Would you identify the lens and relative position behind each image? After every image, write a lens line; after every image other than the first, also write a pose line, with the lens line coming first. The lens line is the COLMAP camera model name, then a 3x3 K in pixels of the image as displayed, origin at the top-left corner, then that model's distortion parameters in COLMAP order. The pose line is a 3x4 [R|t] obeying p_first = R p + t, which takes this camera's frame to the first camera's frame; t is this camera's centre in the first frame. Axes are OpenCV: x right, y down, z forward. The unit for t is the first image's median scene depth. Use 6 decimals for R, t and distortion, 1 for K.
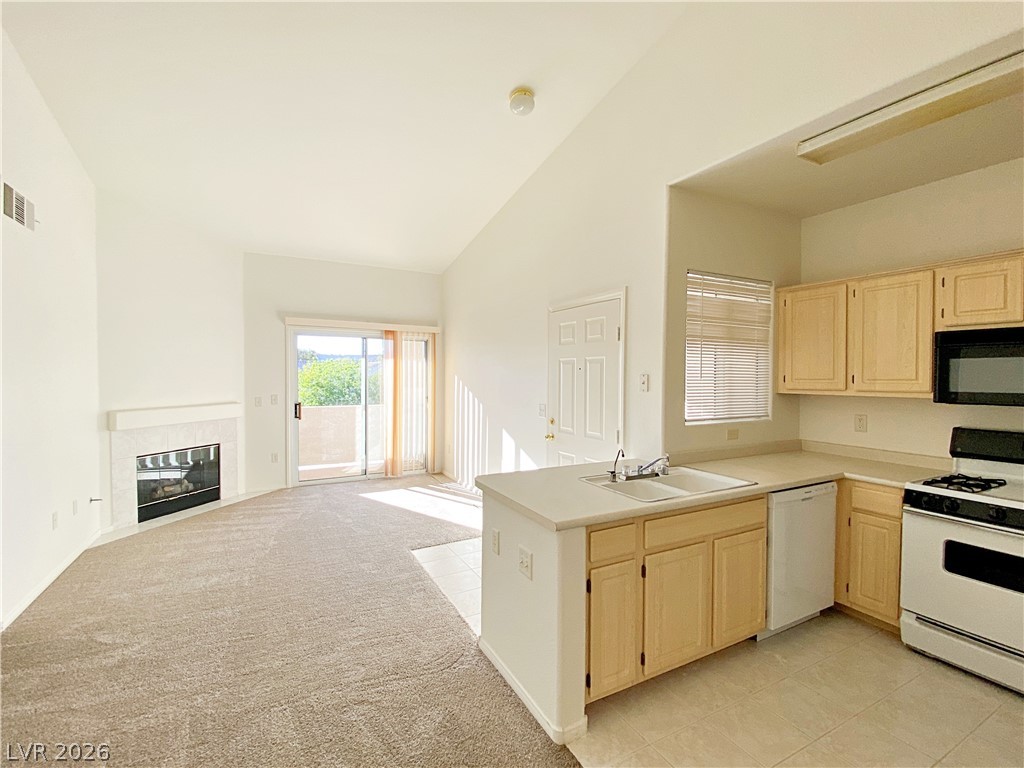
lens RADIAL K [[460.3, 0, 513.9], [0, 460.3, 386.5], [0, 0, 1]] dist [0.046166, -0.038914]
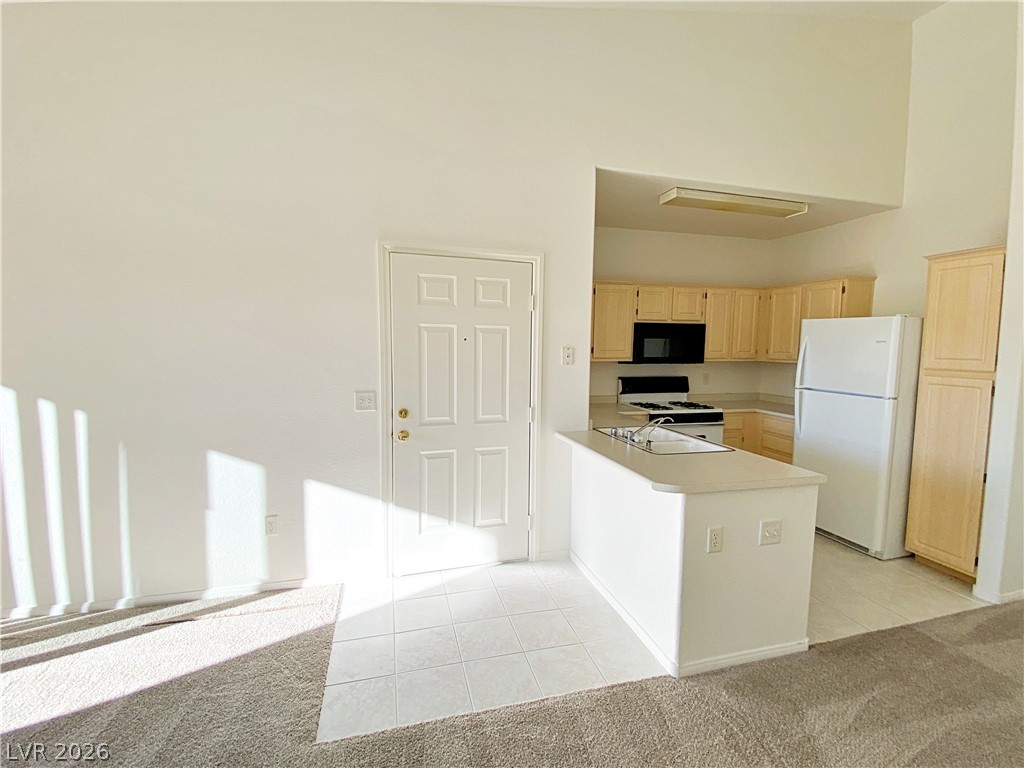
lens RADIAL K [[464.1, 0, 512.0], [0, 464.1, 384.0], [0, 0, 1]] dist [-0.002748, -0.000435]
pose [[0.226059, -0.083616, 0.970518, -0.782595], [0.015252, 0.996491, 0.082301, -0.033929], [-0.973994, -0.003803, 0.226541, 0.947977]]
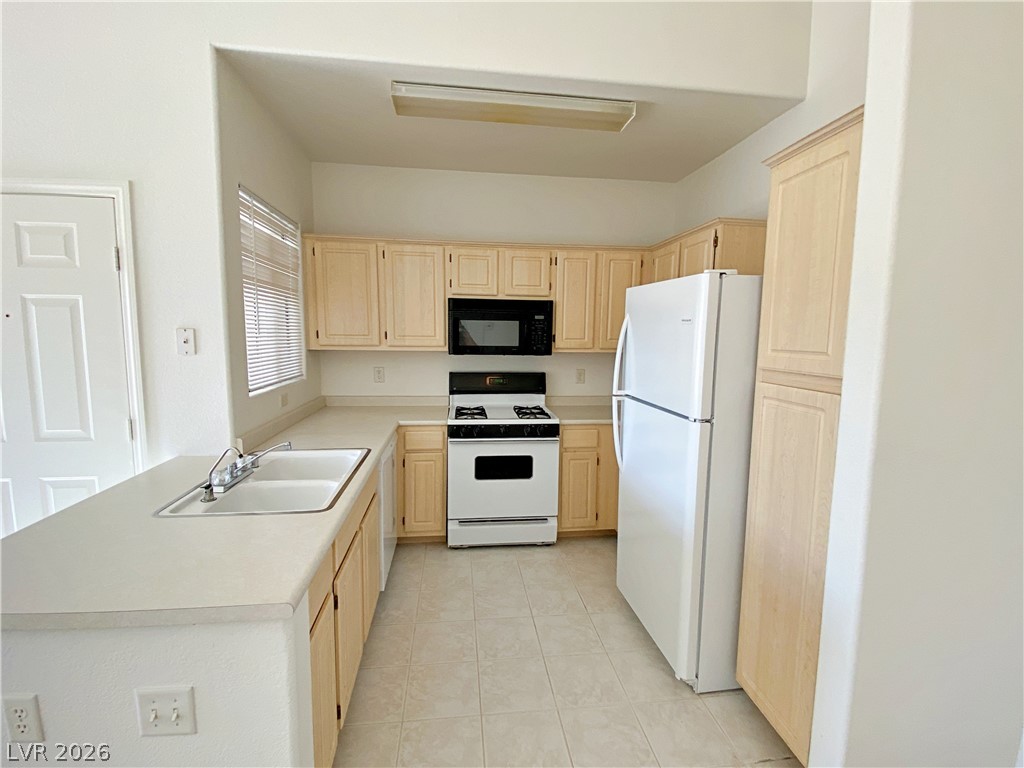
lens RADIAL K [[460.3, 0, 513.9], [0, 460.3, 386.5], [0, 0, 1]] dist [0.046166, -0.038914]
pose [[0.352700, -0.106812, 0.929620, -0.191321], [0.010252, 0.993845, 0.110302, -0.012953], [-0.935680, -0.029373, 0.351624, 0.348133]]
